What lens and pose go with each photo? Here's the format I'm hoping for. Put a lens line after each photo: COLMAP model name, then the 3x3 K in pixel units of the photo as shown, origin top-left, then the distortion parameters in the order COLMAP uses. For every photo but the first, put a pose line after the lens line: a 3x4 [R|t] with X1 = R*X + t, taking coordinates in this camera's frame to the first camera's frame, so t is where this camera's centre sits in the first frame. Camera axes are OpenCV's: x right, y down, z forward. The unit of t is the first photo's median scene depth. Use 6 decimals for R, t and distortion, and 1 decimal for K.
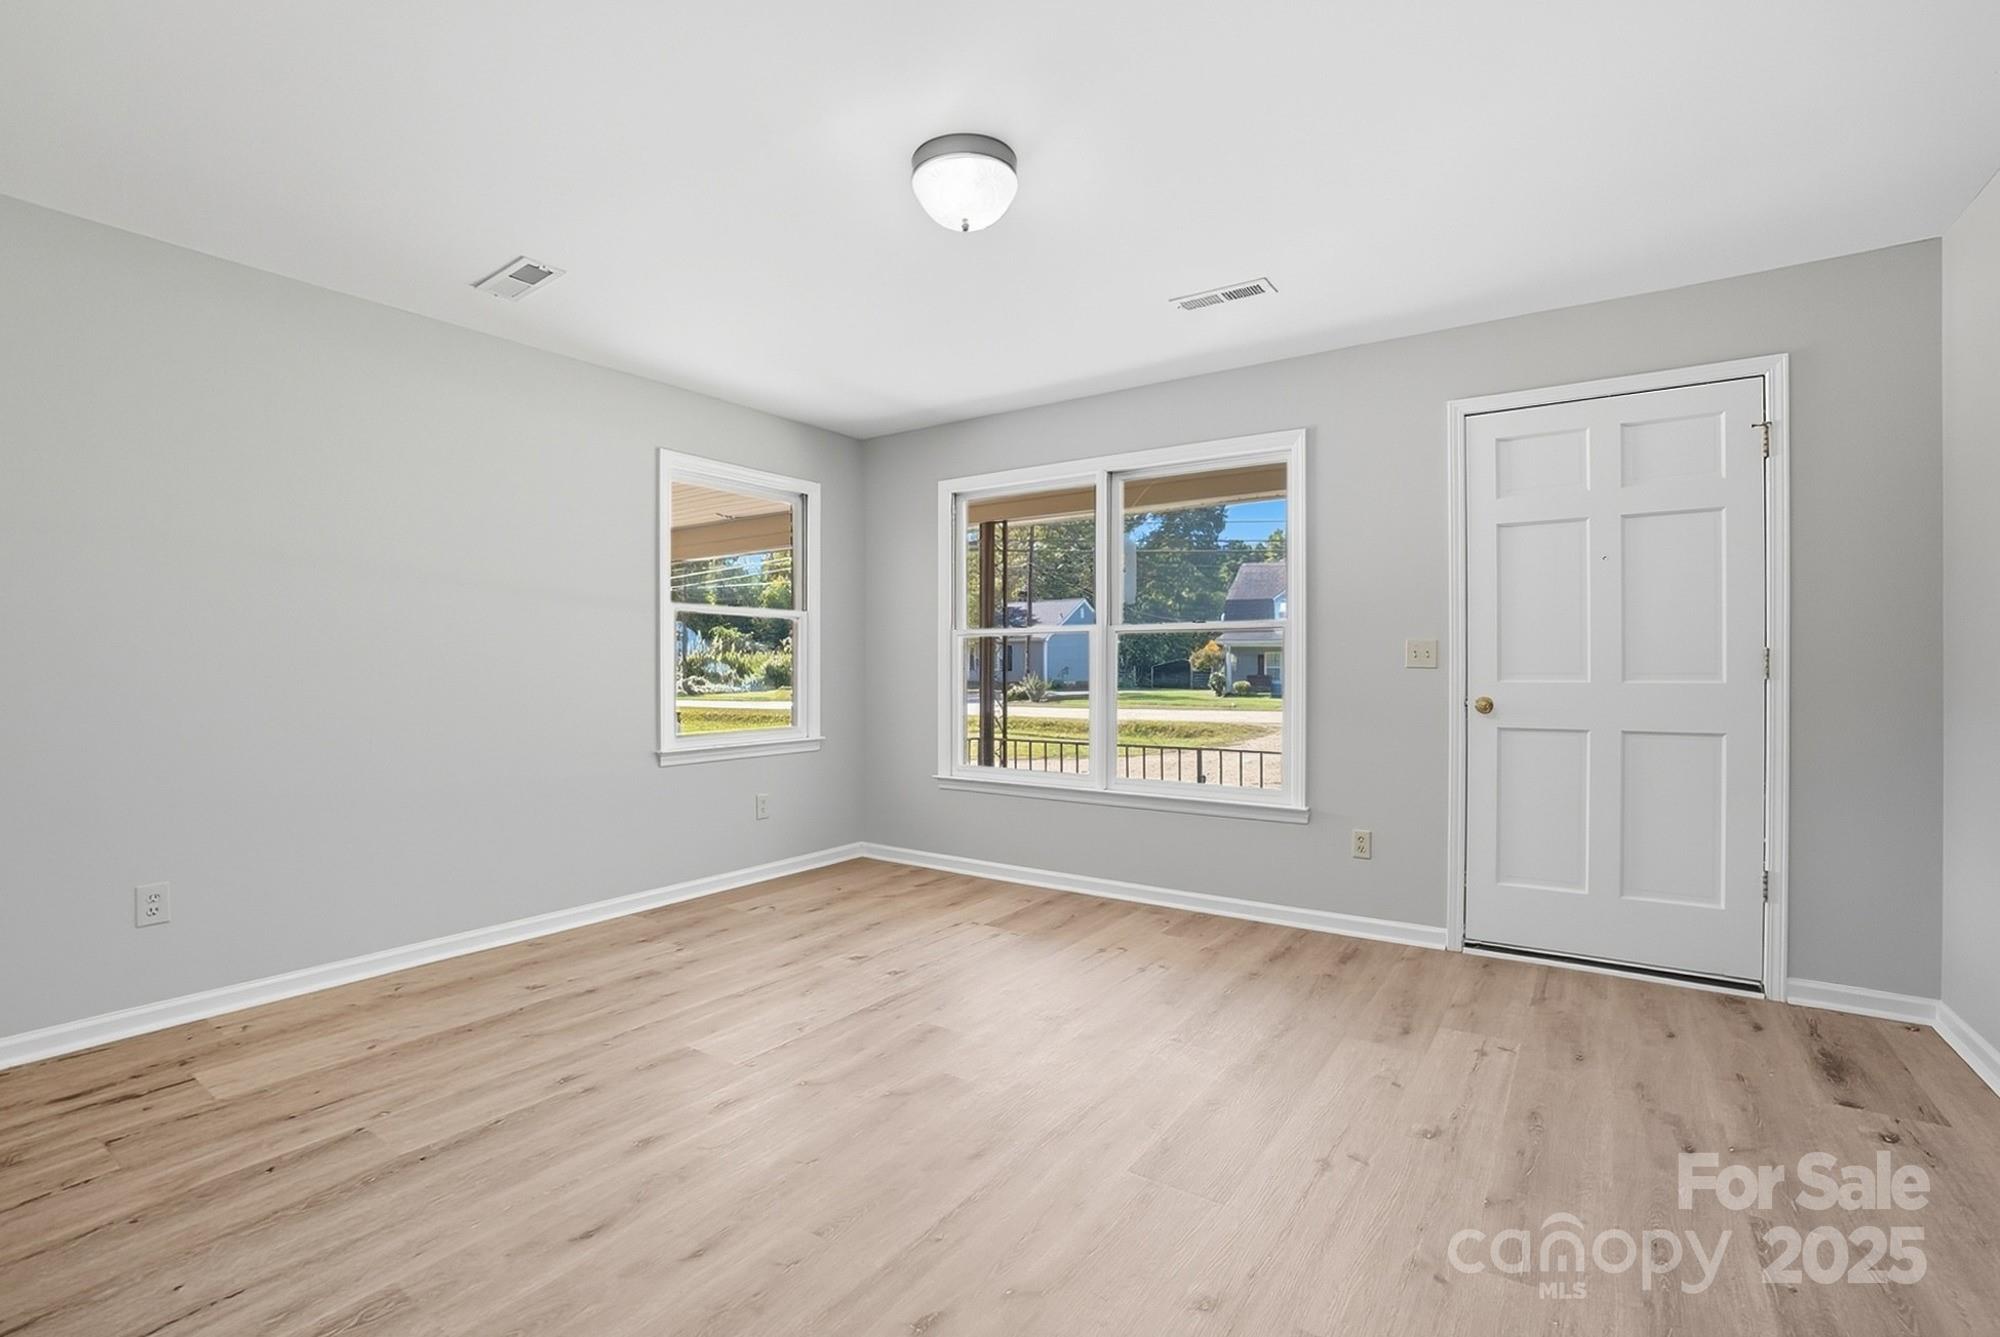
lens RADIAL K [[892.0, 0, 959.7], [0, 892.0, 670.1], [0, 0, 1]] dist [-0.070303, 0.033265]
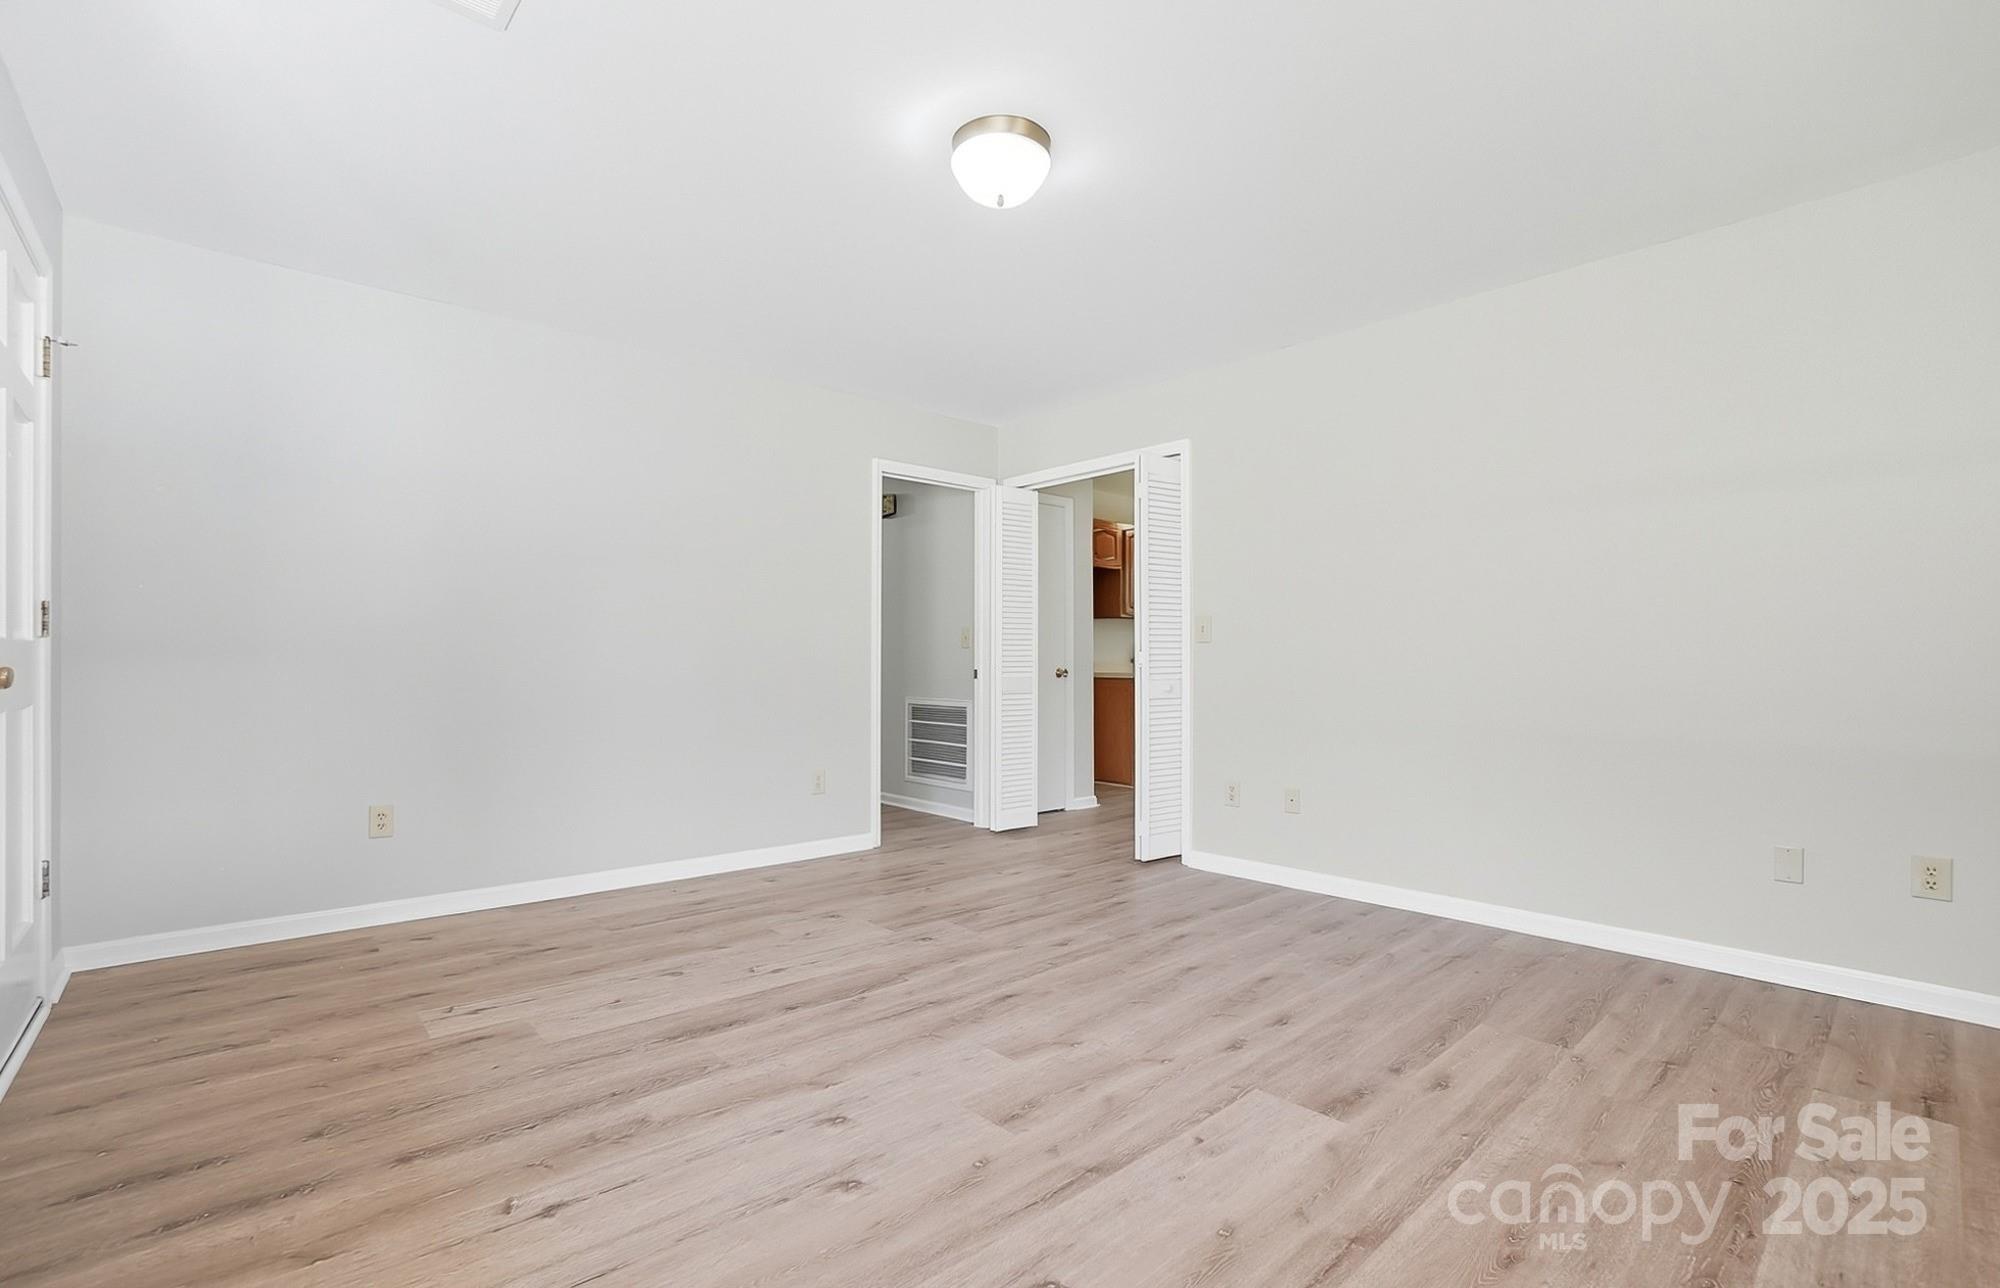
lens RADIAL K [[893.8, 0, 995.9], [0, 893.8, 654.9], [0, 0, 1]] dist [-0.036356, 0.000420]
pose [[-0.982353, 0.003143, 0.187012, -0.122659], [0.002418, 0.999989, -0.004101, 0.027823], [-0.187023, -0.003576, -0.982349, 1.342995]]
